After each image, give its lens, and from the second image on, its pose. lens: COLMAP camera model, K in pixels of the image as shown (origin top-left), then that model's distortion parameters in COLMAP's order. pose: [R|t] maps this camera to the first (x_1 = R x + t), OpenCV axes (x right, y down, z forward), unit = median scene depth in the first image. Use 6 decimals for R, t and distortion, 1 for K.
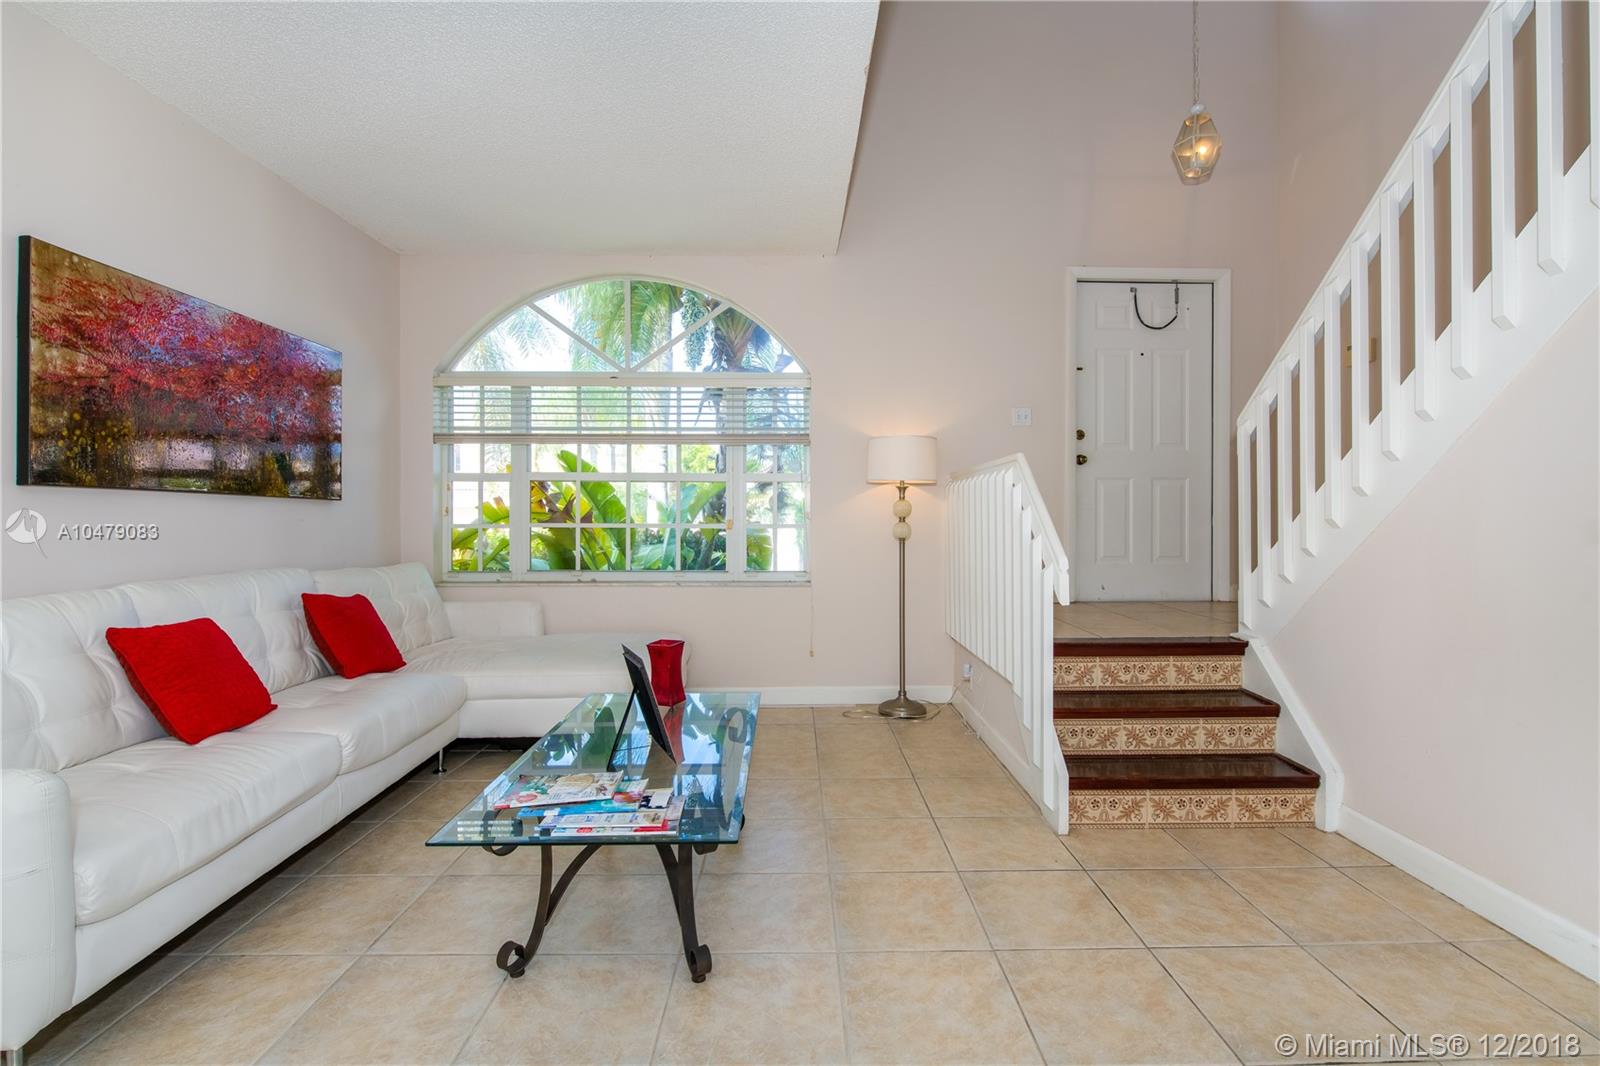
lens RADIAL K [[729.8, 0, 805.4], [0, 729.8, 520.6], [0, 0, 1]] dist [0.015526, 0.001218]
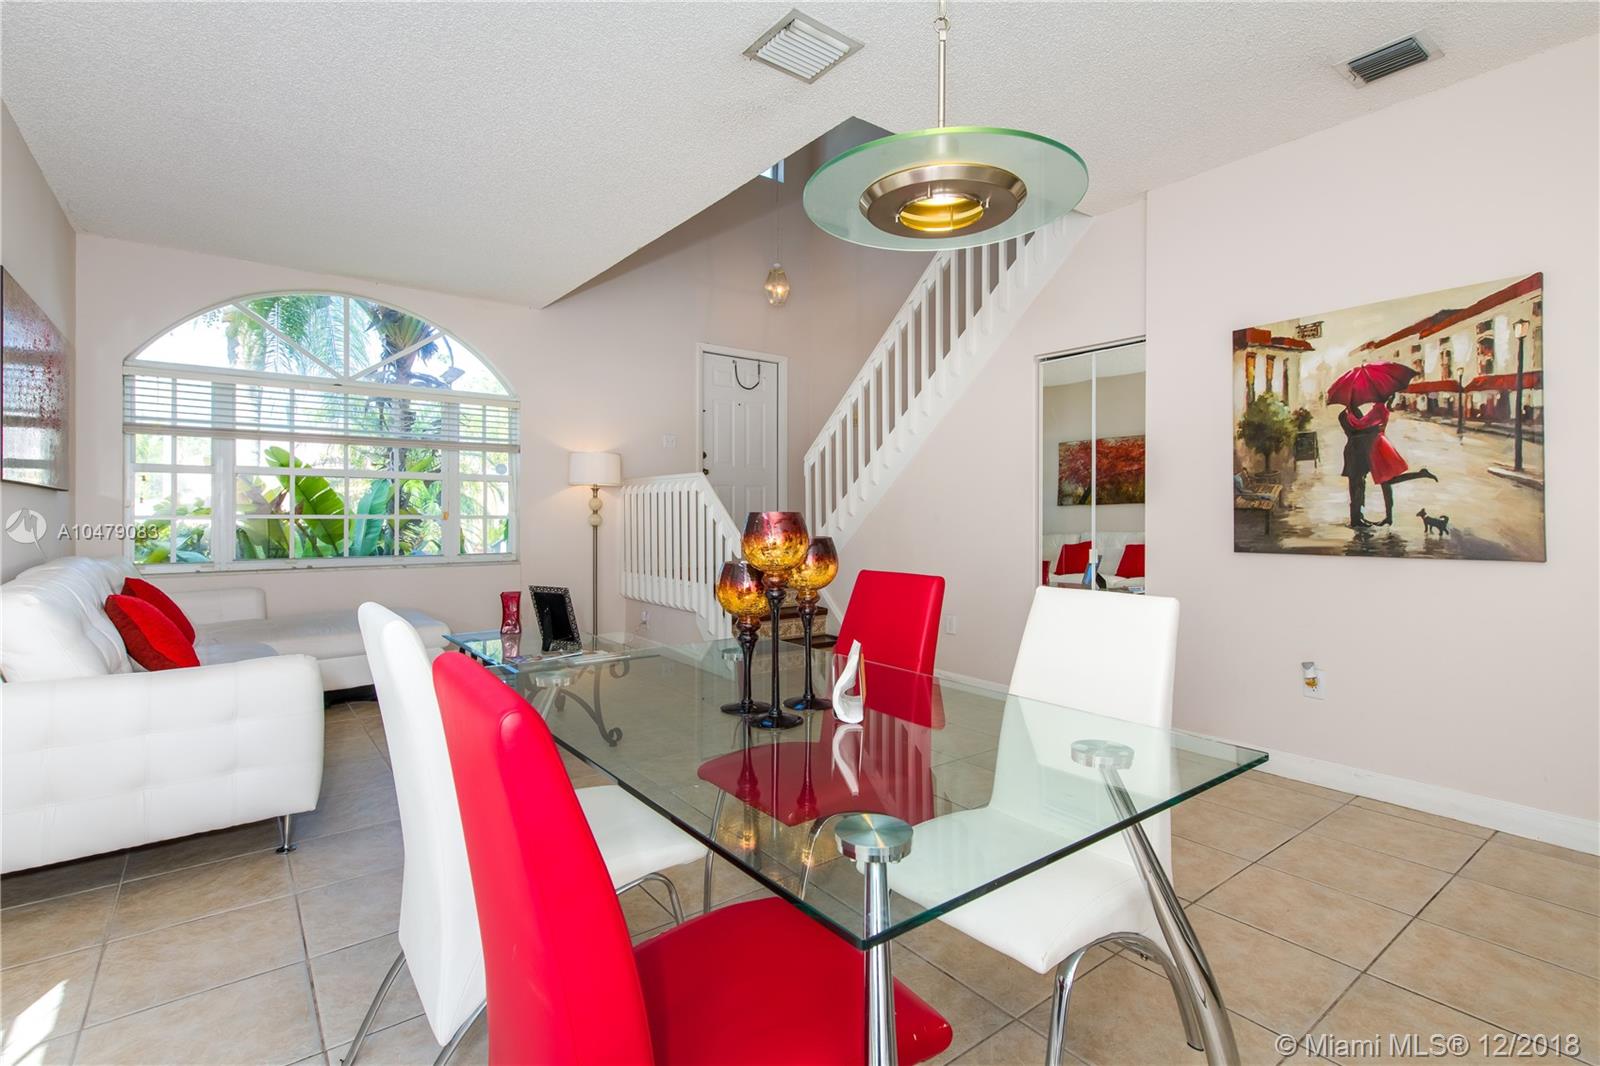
lens RADIAL K [[729.8, 0, 801.2], [0, 729.8, 527.5], [0, 0, 1]] dist [0.015526, 0.001218]
pose [[0.825305, -0.007246, 0.564641, -0.304106], [0.010755, 0.999938, -0.002887, 0.034207], [-0.564585, 0.008456, 0.825332, -0.329832]]
